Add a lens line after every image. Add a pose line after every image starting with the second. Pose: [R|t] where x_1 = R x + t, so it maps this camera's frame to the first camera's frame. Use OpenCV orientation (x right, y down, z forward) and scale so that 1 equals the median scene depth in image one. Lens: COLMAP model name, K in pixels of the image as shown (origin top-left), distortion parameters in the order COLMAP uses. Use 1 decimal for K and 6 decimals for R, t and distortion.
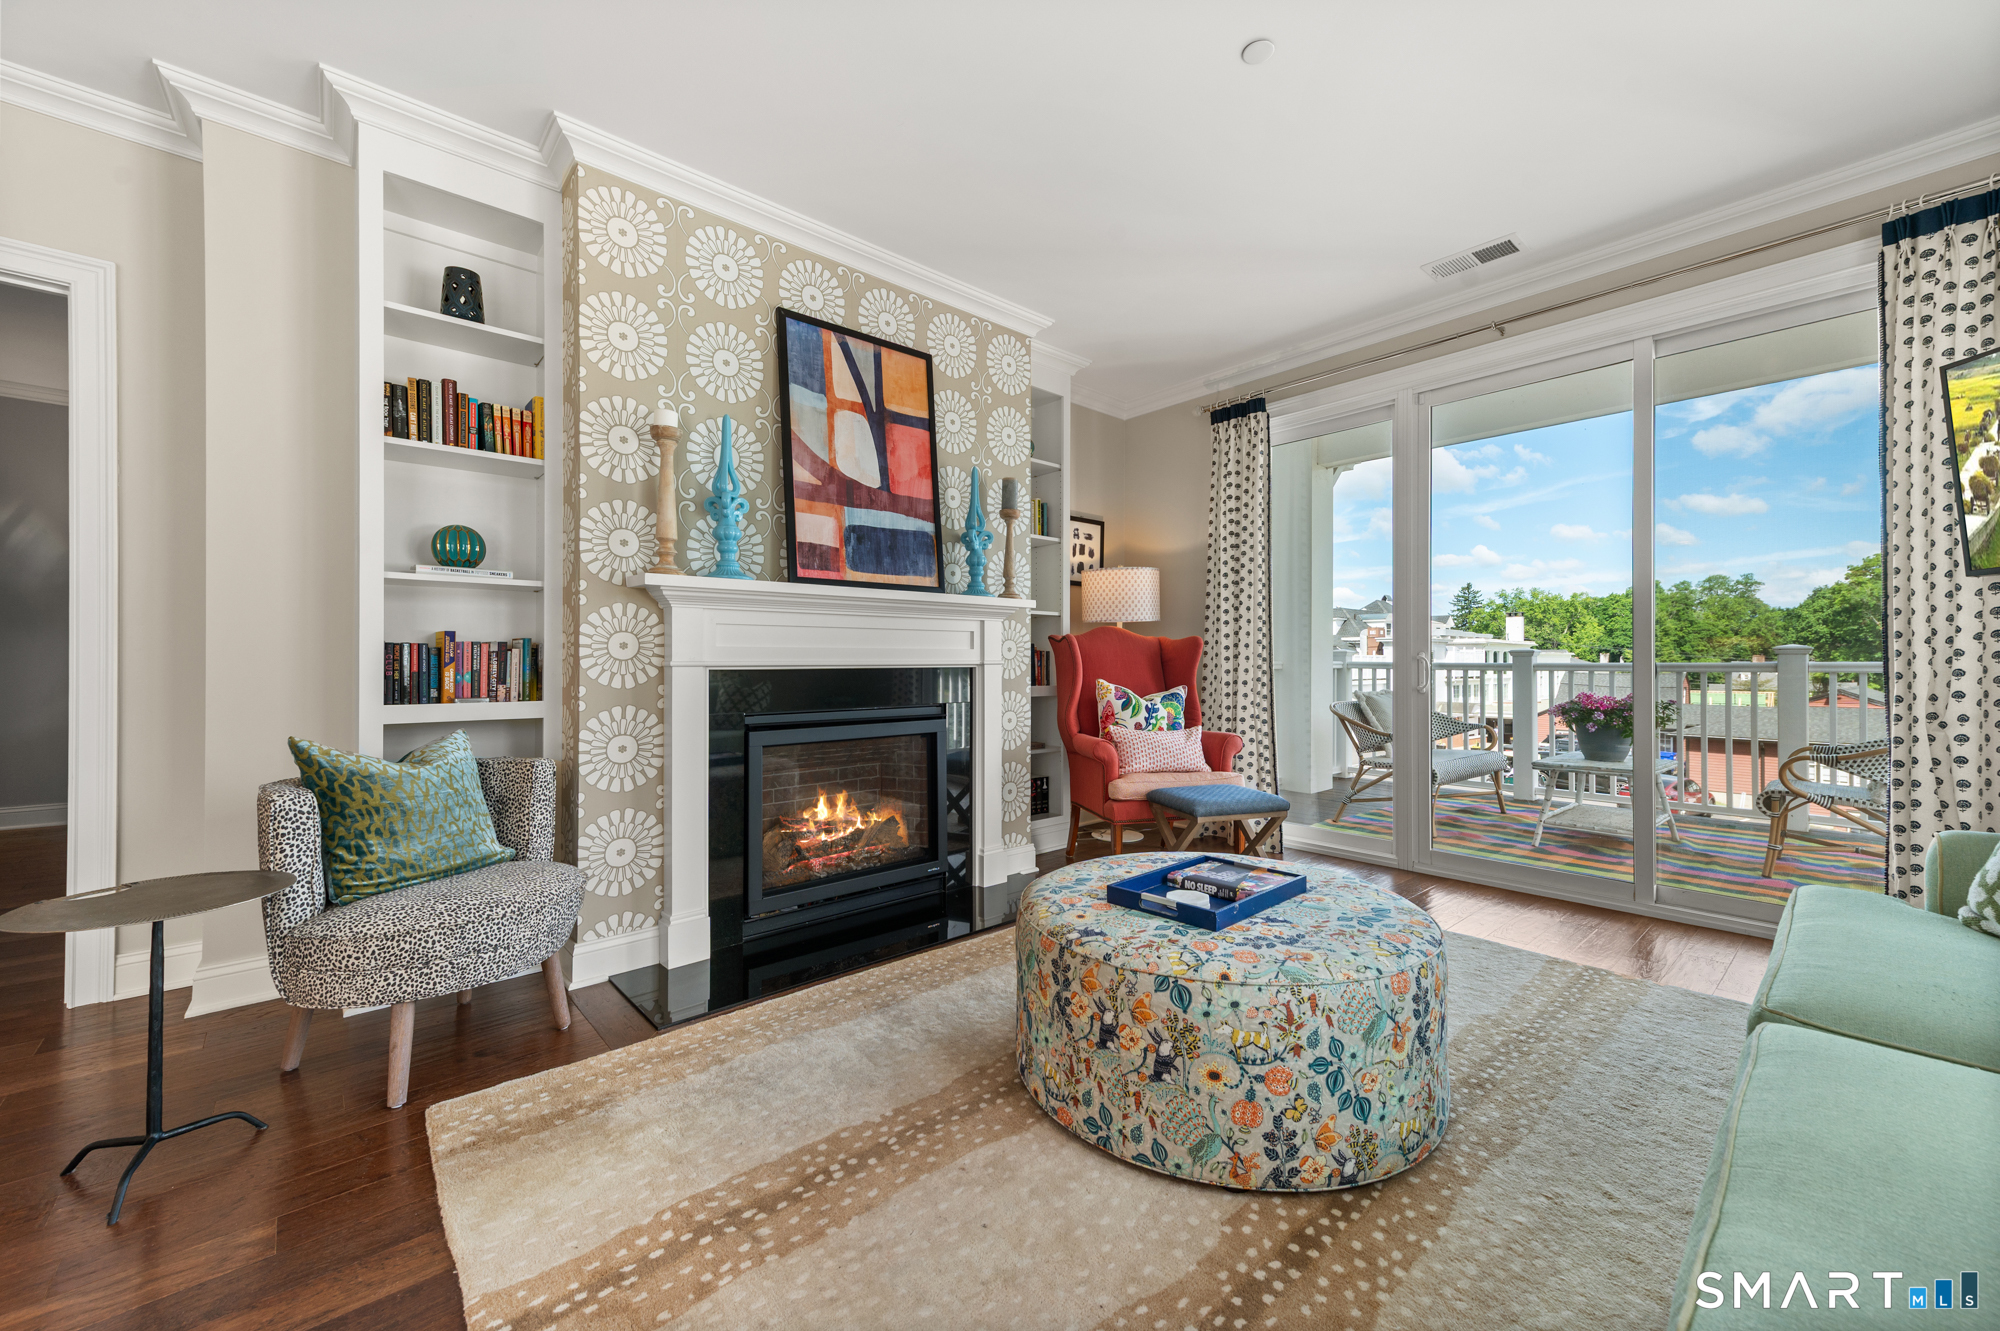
lens RADIAL K [[792.7, 0, 1007.5], [0, 792.7, 661.5], [0, 0, 1]] dist [0.004862, -0.000067]
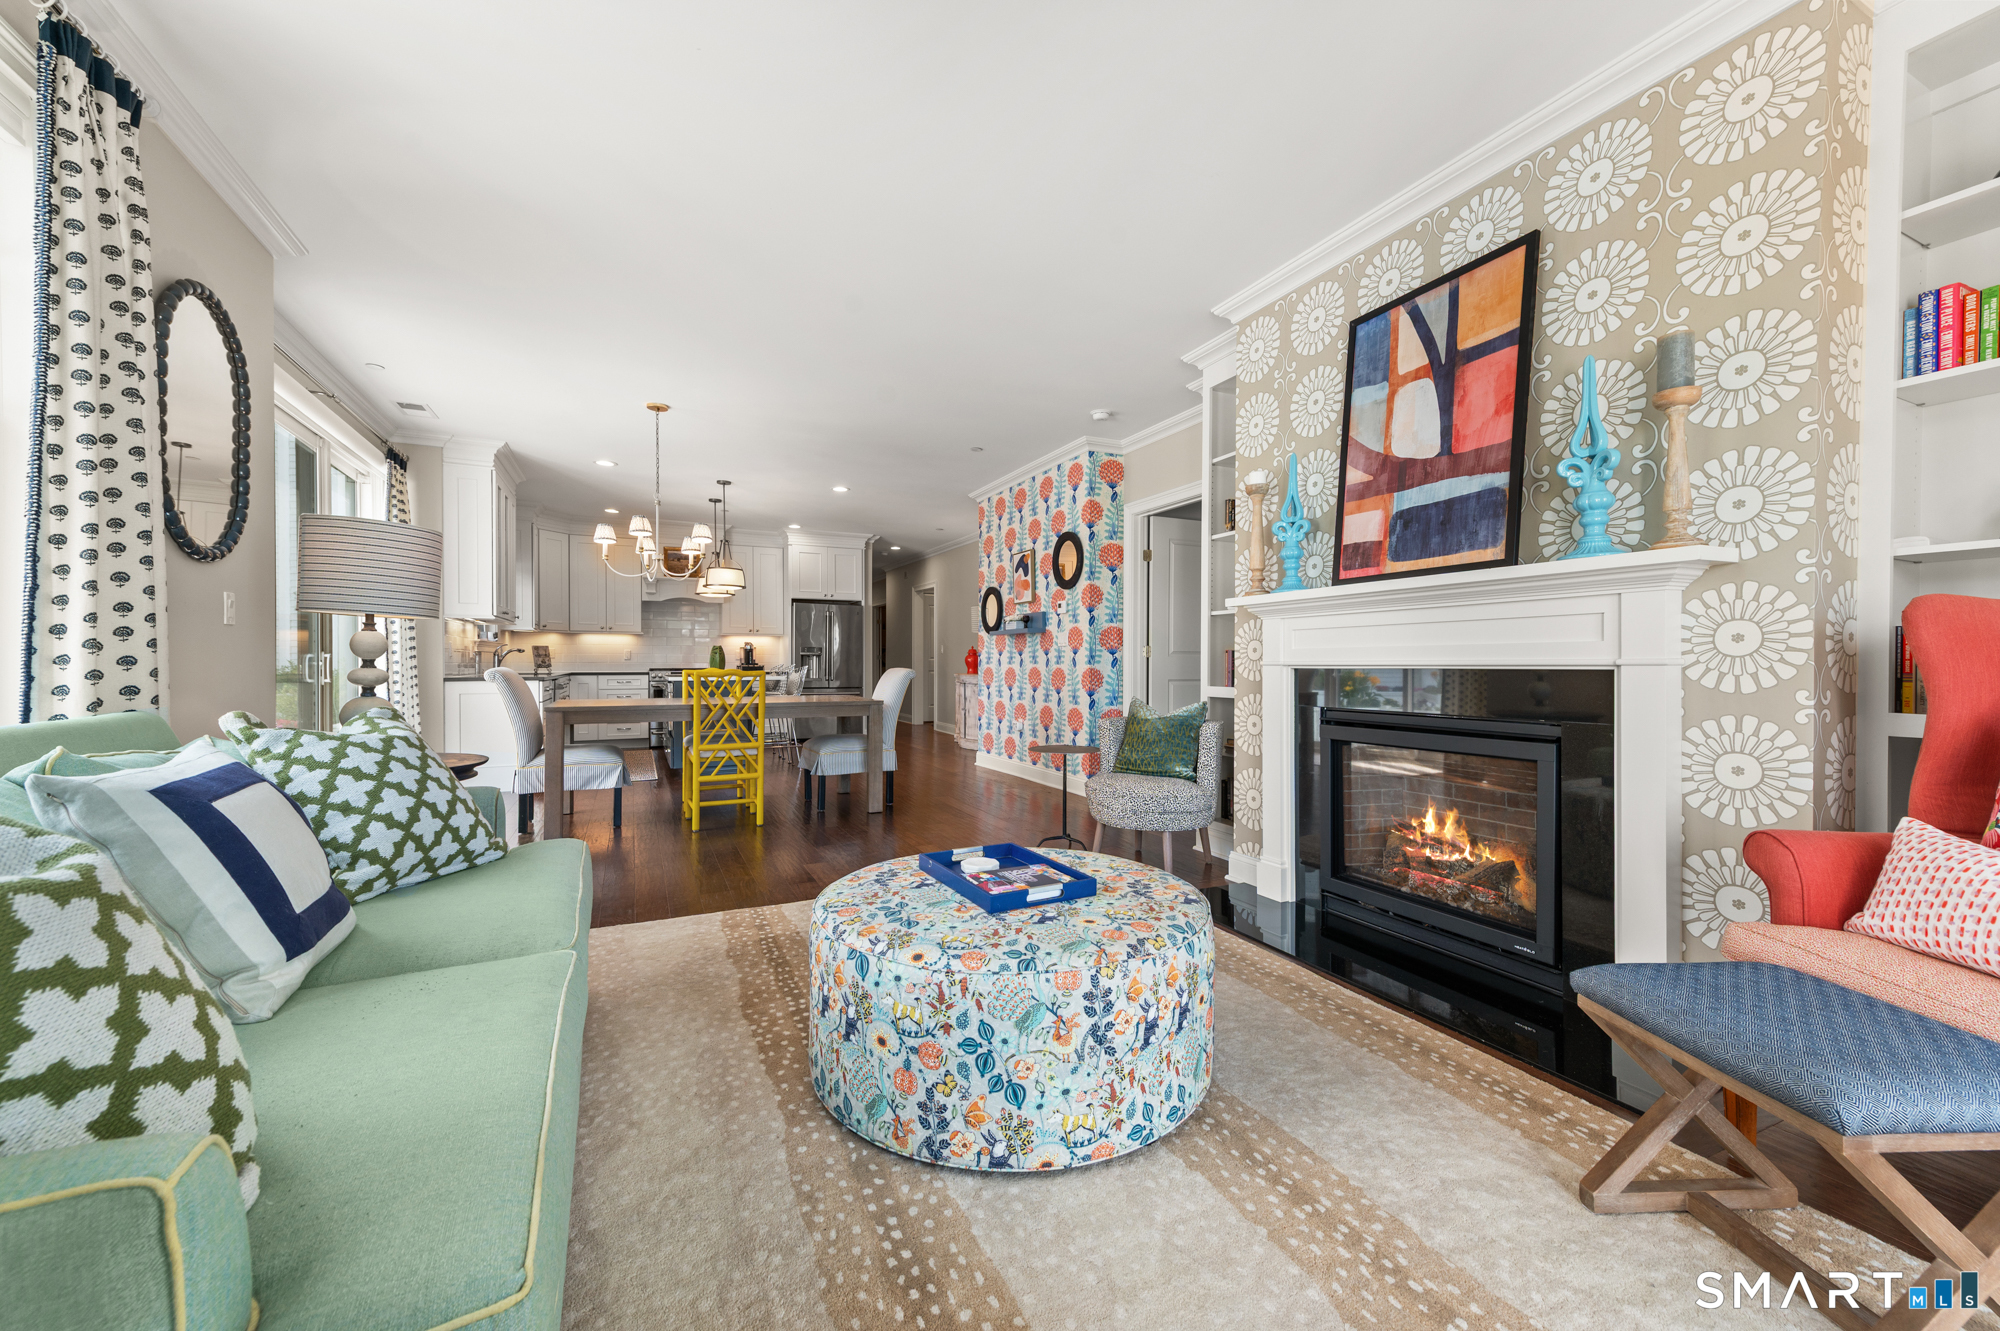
lens RADIAL K [[792.7, 0, 1017.8], [0, 792.7, 666.6], [0, 0, 1]] dist [0.004862, -0.000067]
pose [[-0.286143, 0.005858, -0.958169, 0.788254], [0.005455, 0.999975, 0.004484, 0.000727], [0.958171, -0.003944, -0.286168, 0.820846]]
